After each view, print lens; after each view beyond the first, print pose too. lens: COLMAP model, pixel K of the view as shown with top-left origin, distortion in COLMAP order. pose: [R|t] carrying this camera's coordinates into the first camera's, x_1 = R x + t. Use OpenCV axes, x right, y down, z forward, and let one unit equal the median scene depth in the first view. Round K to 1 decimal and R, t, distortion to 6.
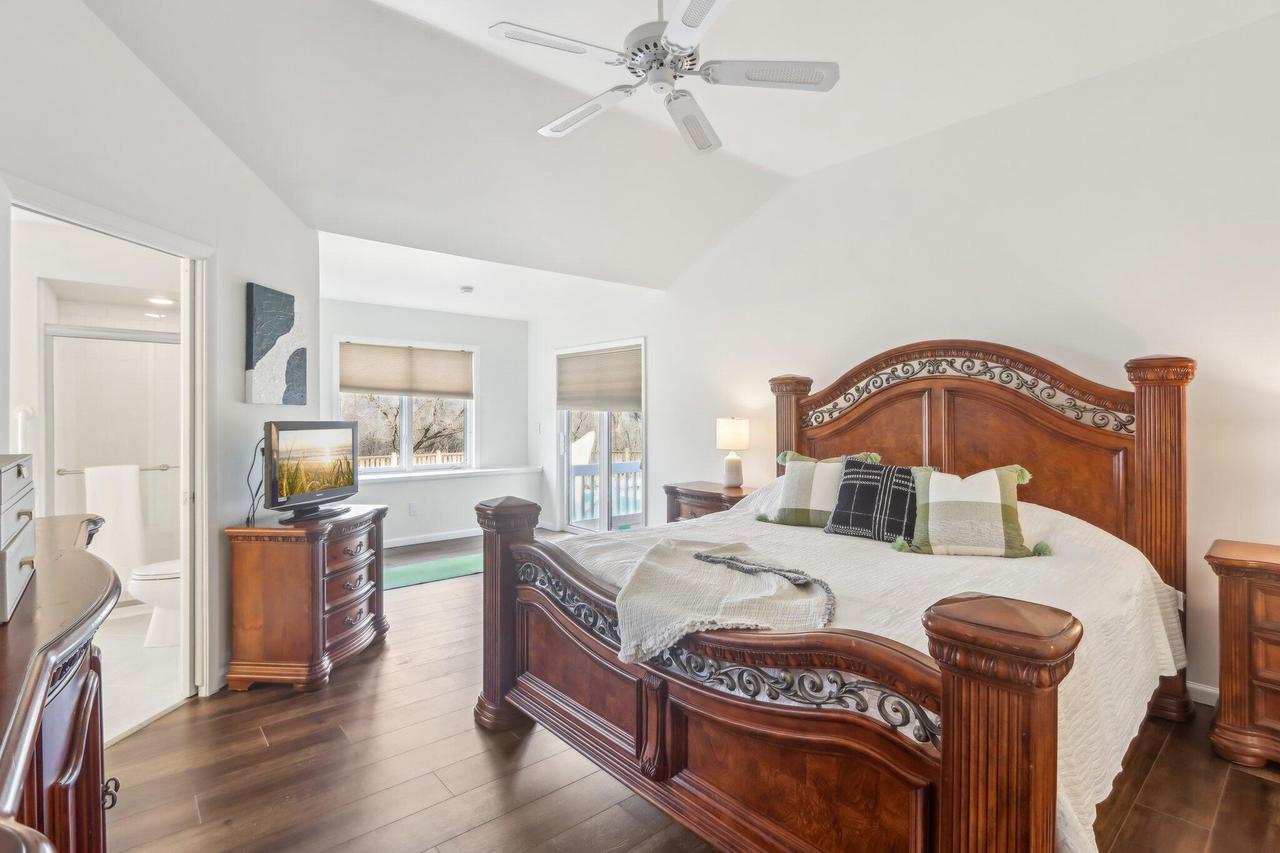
lens RADIAL K [[605.3, 0, 640.0], [0, 605.3, 426.5], [0, 0, 1]] dist [0.000007, 0.000186]
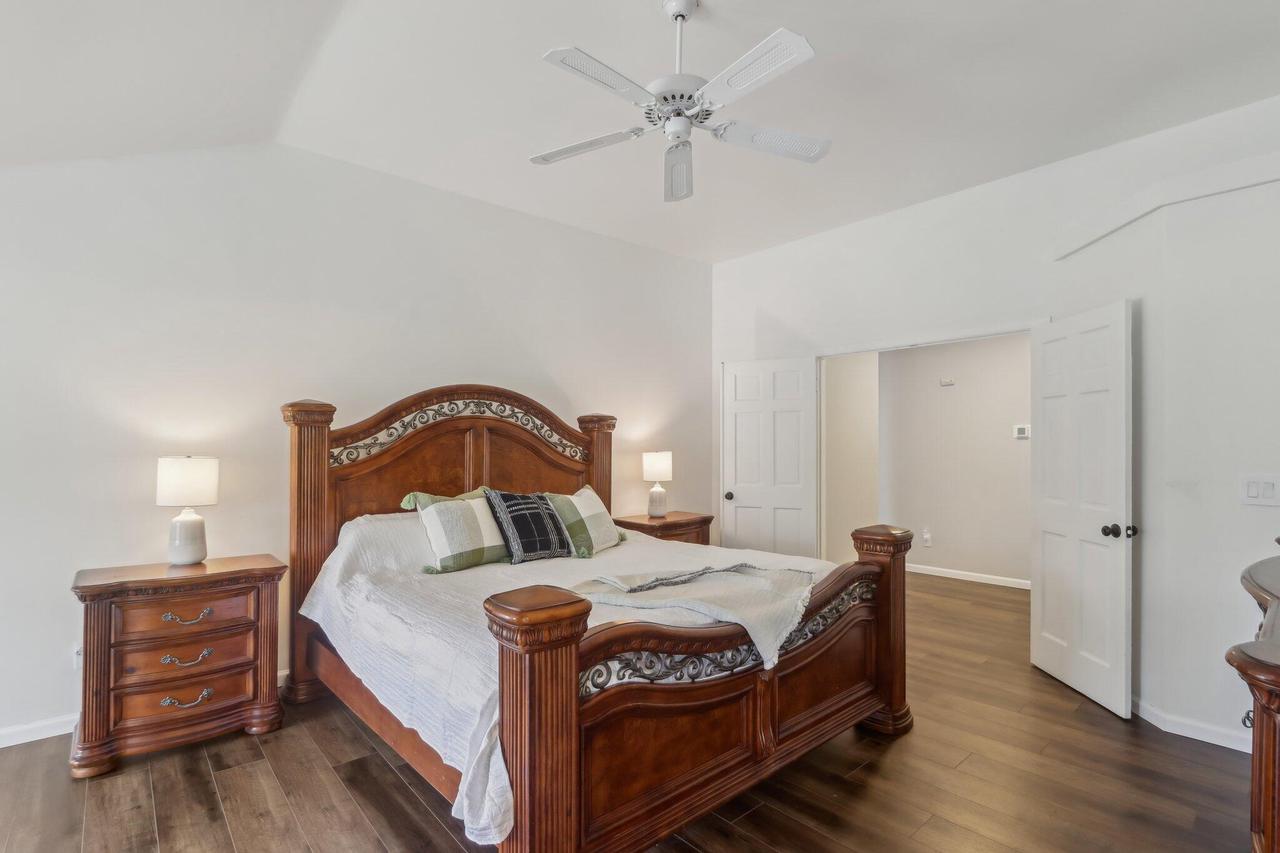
lens RADIAL K [[608.6, 0, 639.3], [0, 608.6, 447.8], [0, 0, 1]] dist [-0.001331, -0.000018]
pose [[0.024146, -0.004874, 0.999697, -0.629918], [0.021877, 0.999751, 0.004346, -0.020938], [-0.999469, 0.021765, 0.024247, 0.645542]]
